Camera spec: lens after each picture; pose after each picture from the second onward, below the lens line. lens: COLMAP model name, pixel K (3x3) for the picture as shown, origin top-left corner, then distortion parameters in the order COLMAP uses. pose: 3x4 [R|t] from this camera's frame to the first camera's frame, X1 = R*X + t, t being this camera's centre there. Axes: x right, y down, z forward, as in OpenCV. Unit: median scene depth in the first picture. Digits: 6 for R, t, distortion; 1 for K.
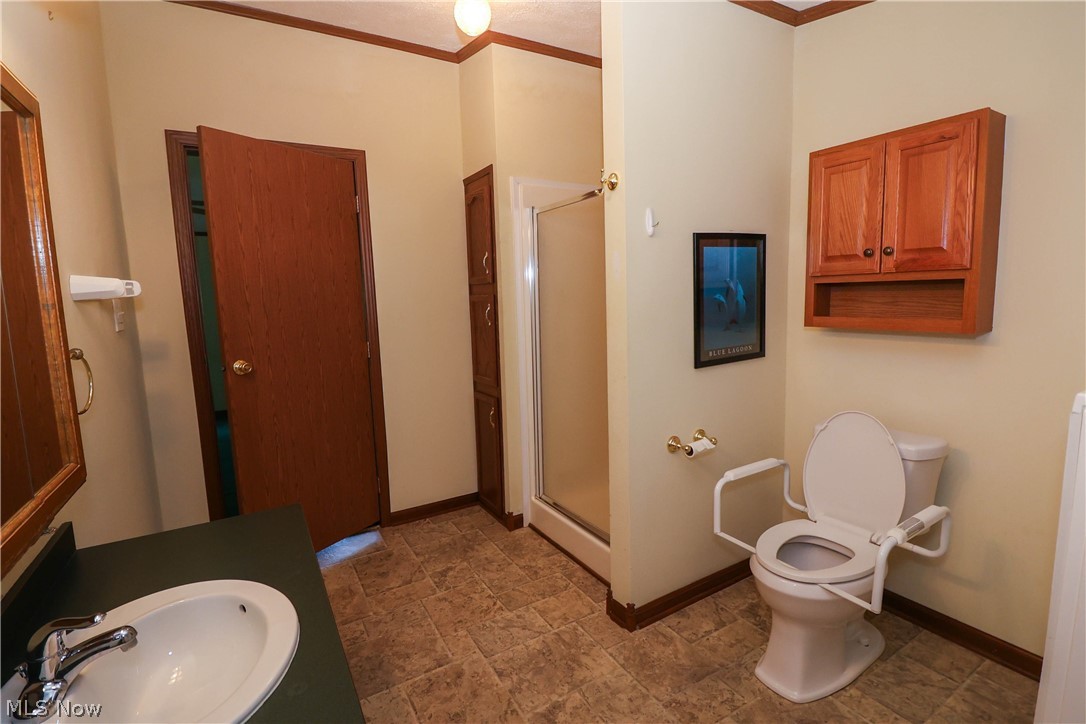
lens RADIAL K [[484.5, 0, 548.1], [0, 484.5, 375.4], [0, 0, 1]] dist [0.001977, 0.000355]
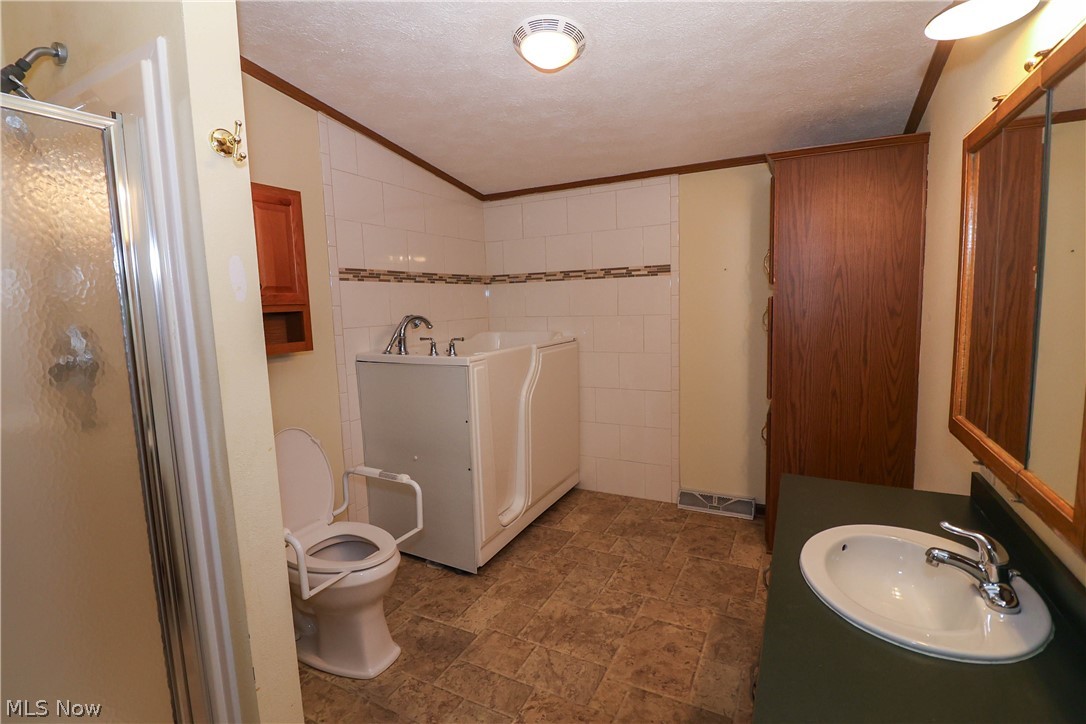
lens RADIAL K [[500.0, 0, 542.0], [0, 500.0, 356.2], [0, 0, 1]] dist [-0.006878, -0.008339]
pose [[-0.504202, -0.043483, 0.862491, -0.953833], [0.200460, 0.965559, 0.165865, -0.230865], [-0.839998, 0.256524, -0.478120, 1.511509]]
